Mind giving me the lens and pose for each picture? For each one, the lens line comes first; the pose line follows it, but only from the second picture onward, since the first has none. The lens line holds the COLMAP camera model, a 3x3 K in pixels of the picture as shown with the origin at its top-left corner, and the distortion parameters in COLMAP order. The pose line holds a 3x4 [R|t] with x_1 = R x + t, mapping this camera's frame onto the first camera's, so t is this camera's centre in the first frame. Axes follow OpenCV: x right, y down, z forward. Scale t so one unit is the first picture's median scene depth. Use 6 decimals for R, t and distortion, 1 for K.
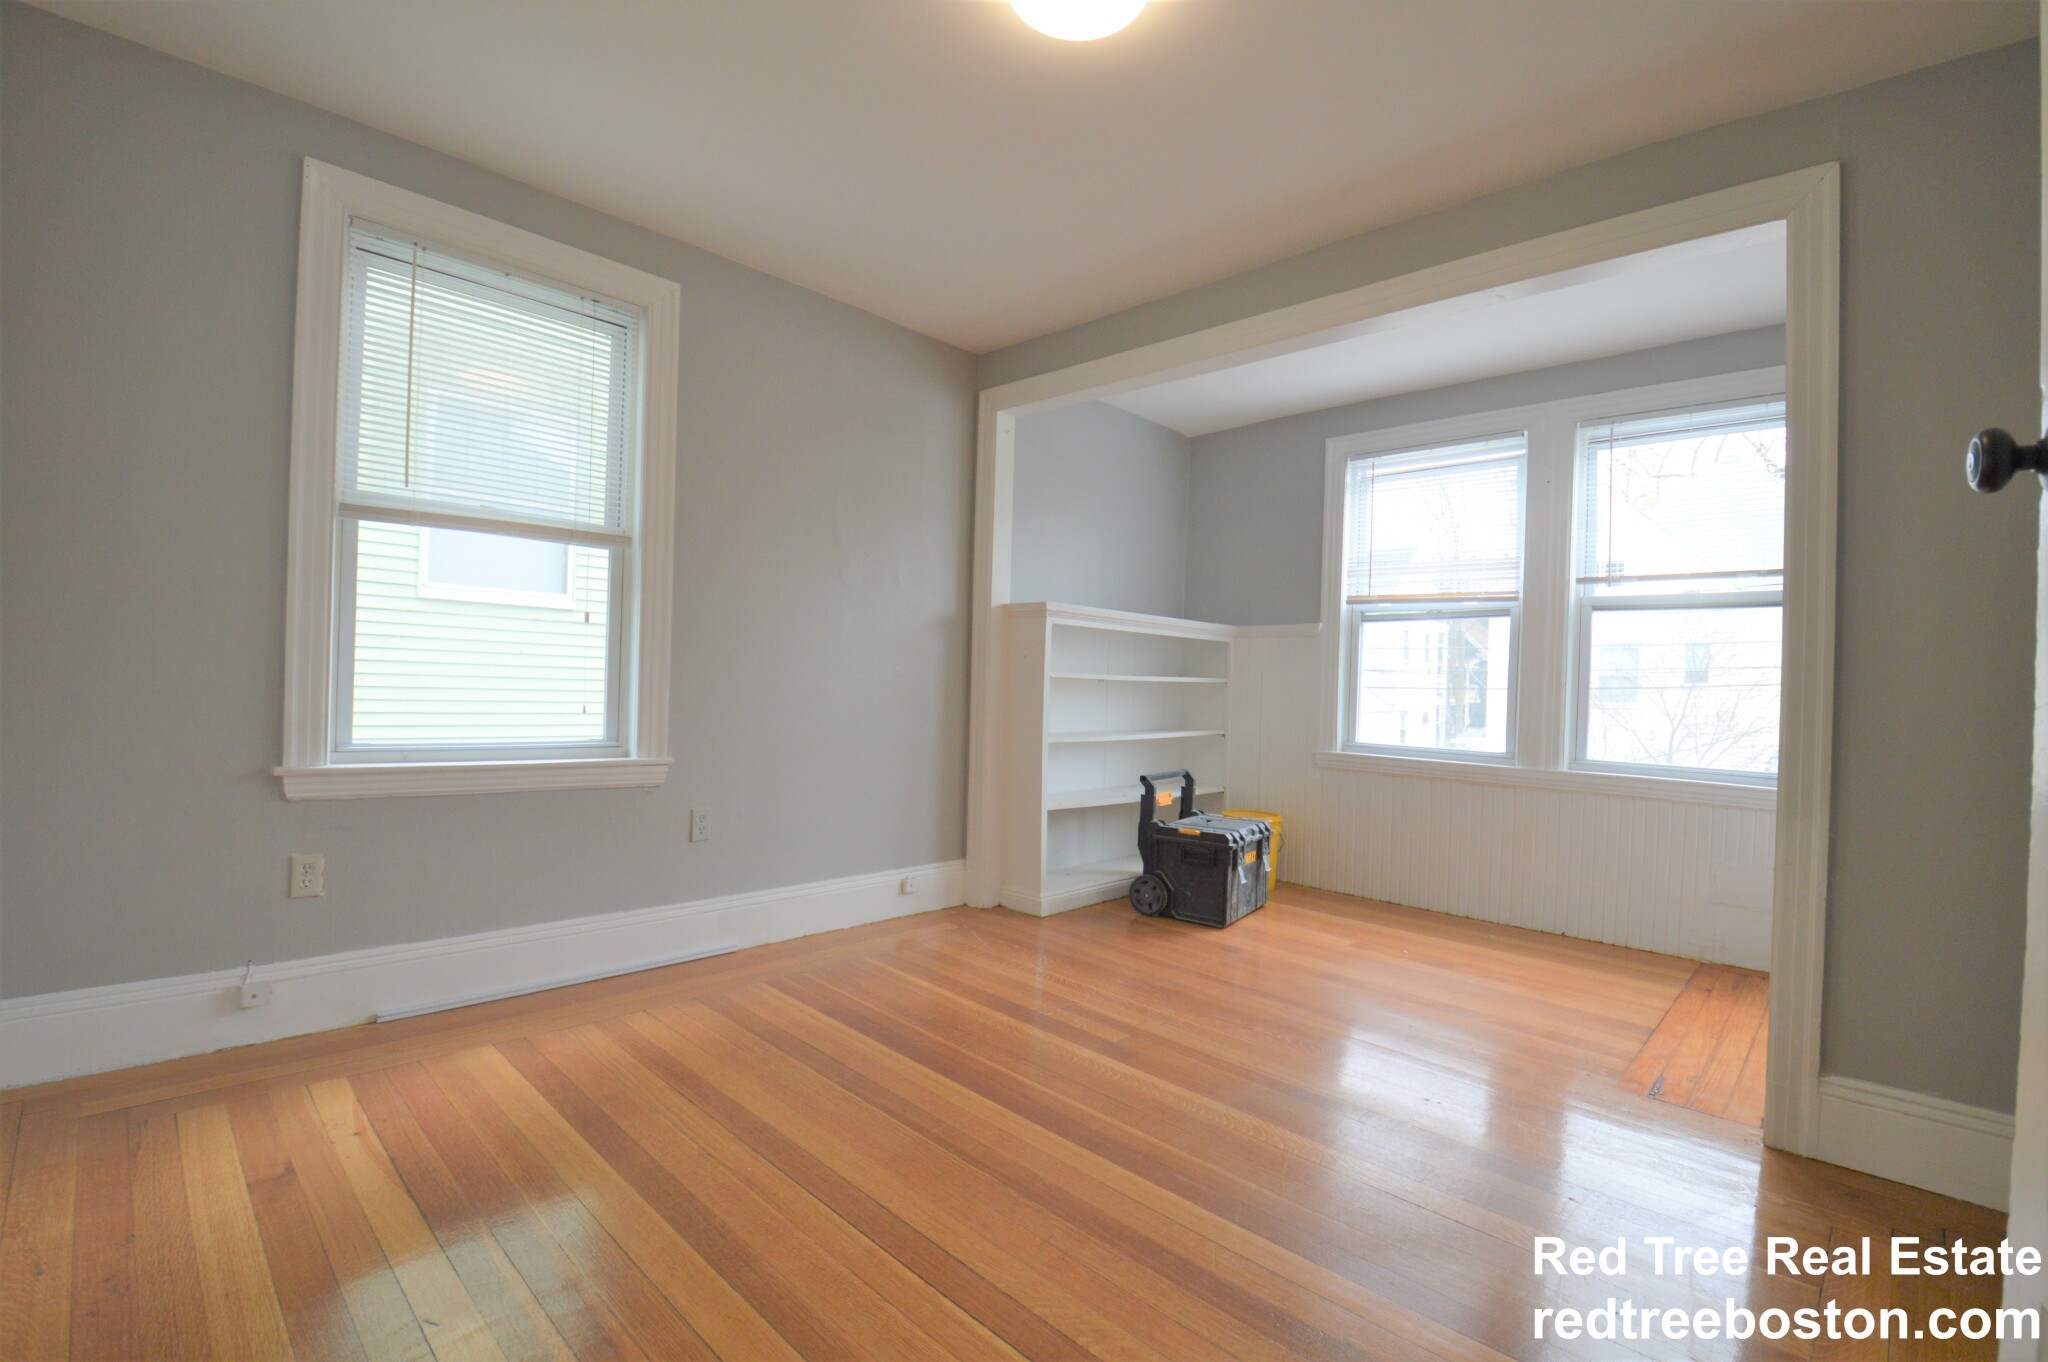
lens RADIAL K [[915.4, 0, 1008.6], [0, 915.4, 677.9], [0, 0, 1]] dist [0.000378, -0.010158]
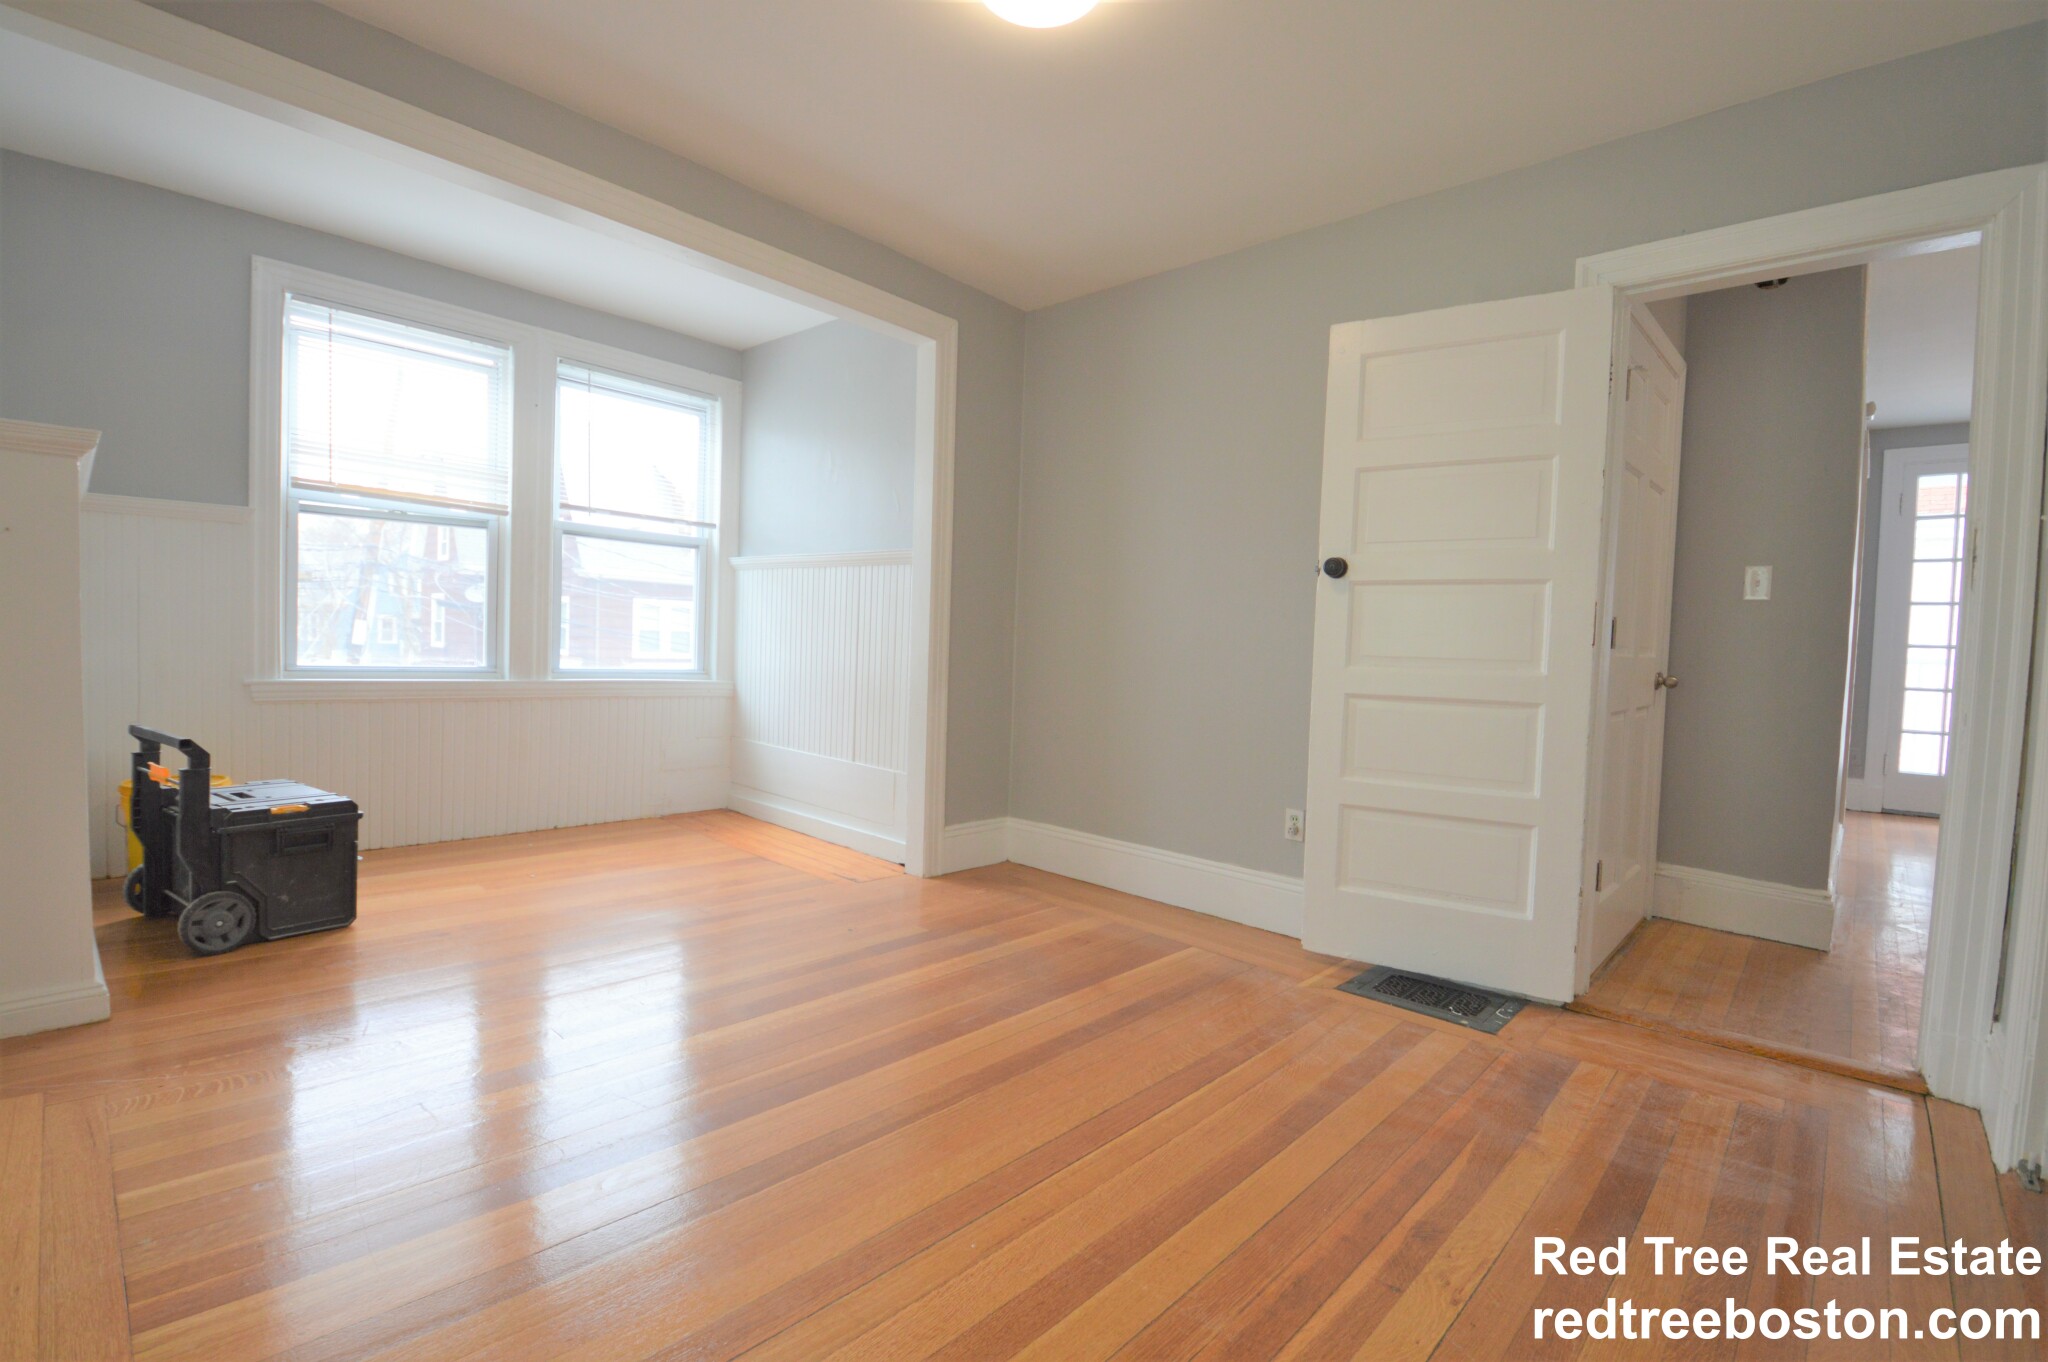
lens RADIAL K [[915.4, 0, 1012.5], [0, 915.4, 677.0], [0, 0, 1]] dist [0.000378, -0.010158]
pose [[-0.025133, -0.070865, 0.997169, -0.485495], [-0.044248, 0.996586, 0.069709, -0.002236], [-0.998704, -0.042371, -0.028183, 0.474993]]
